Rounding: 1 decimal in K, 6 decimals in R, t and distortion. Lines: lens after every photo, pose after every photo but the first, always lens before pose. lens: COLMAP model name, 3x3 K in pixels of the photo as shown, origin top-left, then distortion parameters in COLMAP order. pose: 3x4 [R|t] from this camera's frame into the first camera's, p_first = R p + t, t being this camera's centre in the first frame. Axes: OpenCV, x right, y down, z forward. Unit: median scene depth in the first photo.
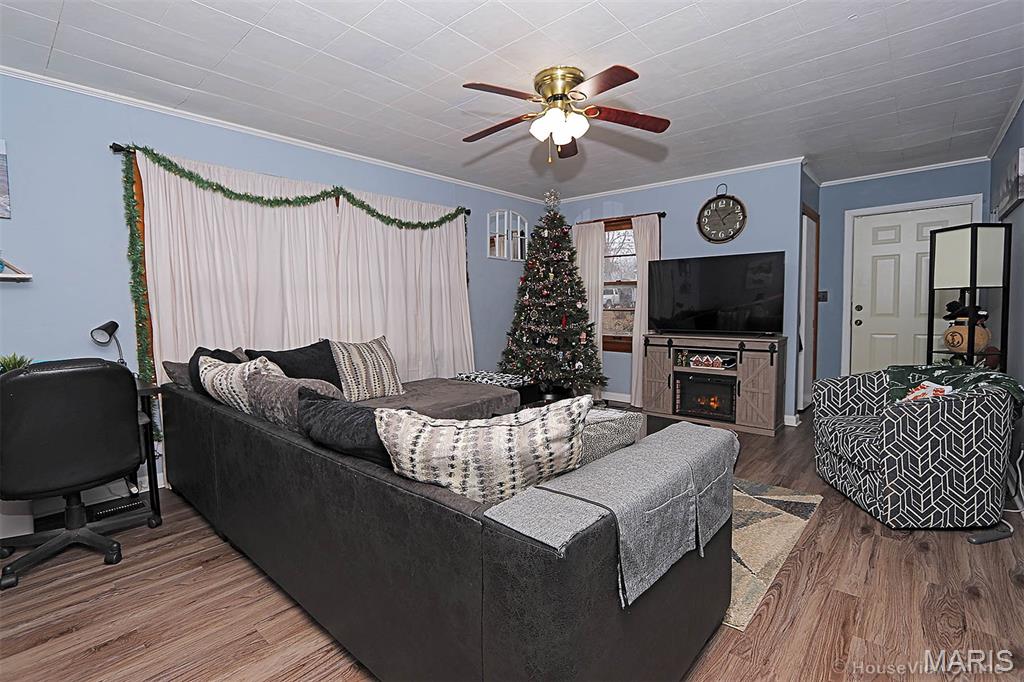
lens RADIAL K [[471.0, 0, 510.3], [0, 471.0, 338.3], [0, 0, 1]] dist [-0.017764, 0.002616]
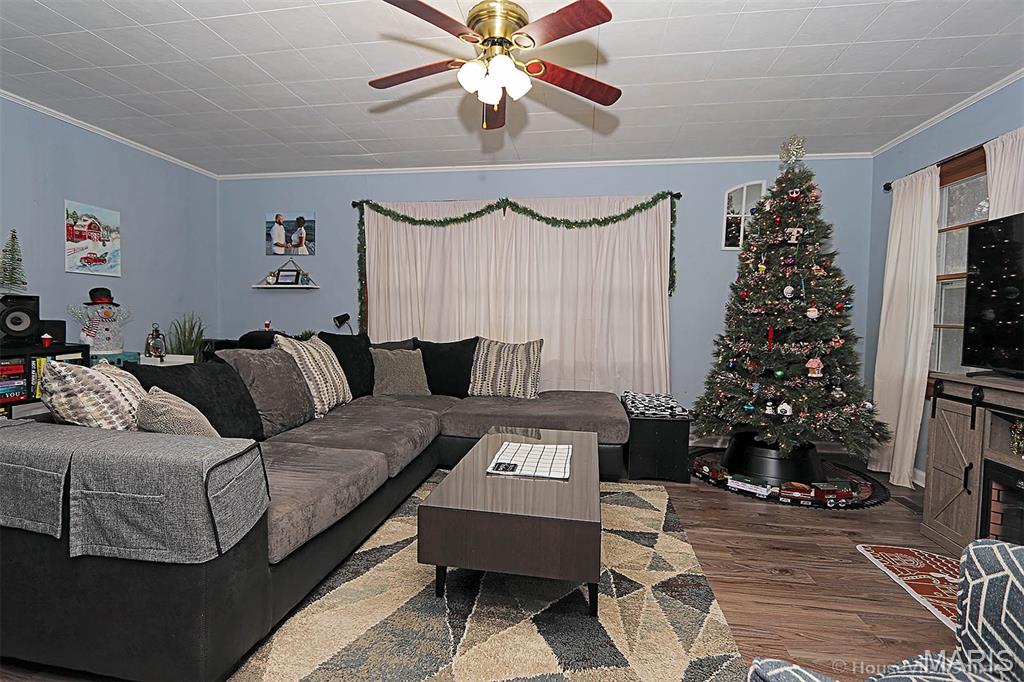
lens RADIAL K [[471.0, 0, 508.7], [0, 471.0, 345.7], [0, 0, 1]] dist [-0.017764, 0.002616]
pose [[0.527546, 0.070617, -0.846586, 0.545892], [-0.087662, 0.995744, 0.028433, -0.014003], [0.844992, 0.059214, 0.531491, 0.418767]]
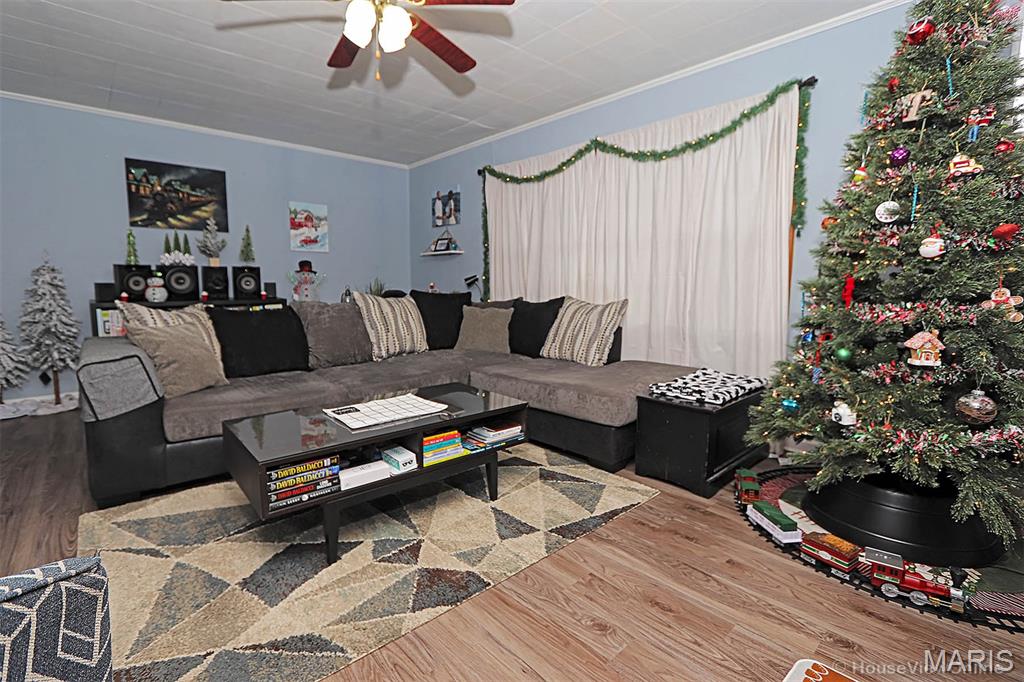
lens RADIAL K [[471.0, 0, 504.0], [0, 471.0, 344.8], [0, 0, 1]] dist [-0.017764, 0.002616]
pose [[-0.122423, 0.141603, -0.982324, 0.613054], [-0.075878, 0.985537, 0.151523, -0.036789], [0.989573, 0.093087, -0.109908, 0.896024]]
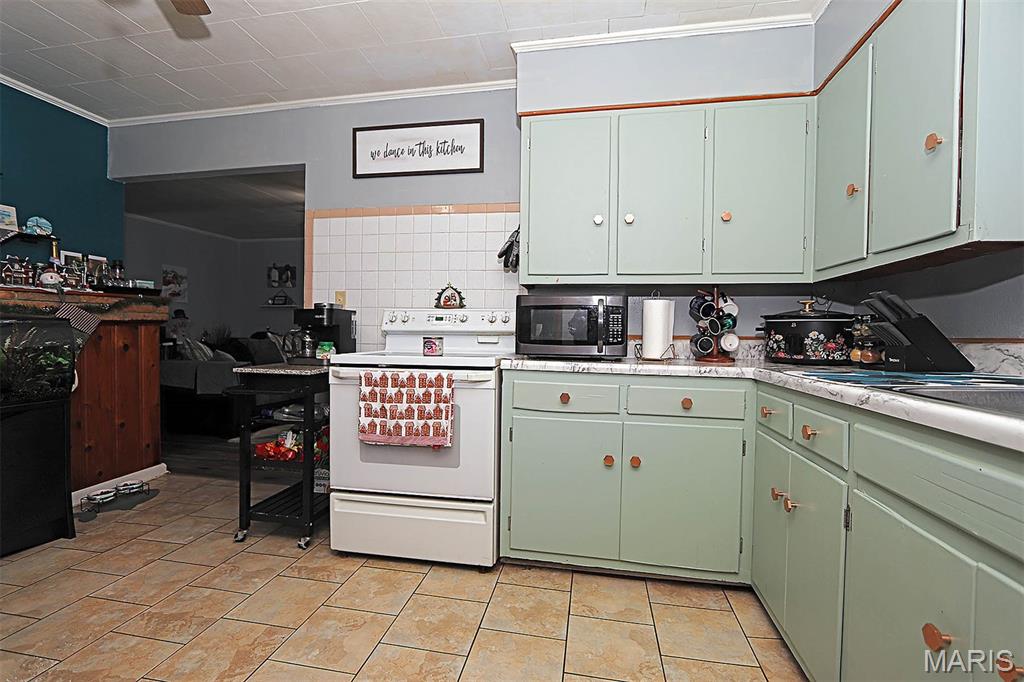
lens RADIAL K [[471.0, 0, 506.9], [0, 471.0, 342.2], [0, 0, 1]] dist [-0.017764, 0.002616]
pose [[0.500860, 0.046369, -0.864286, 1.389733], [-0.080309, 0.996746, 0.006936, -0.018627], [0.861795, 0.065936, 0.502954, 0.407779]]
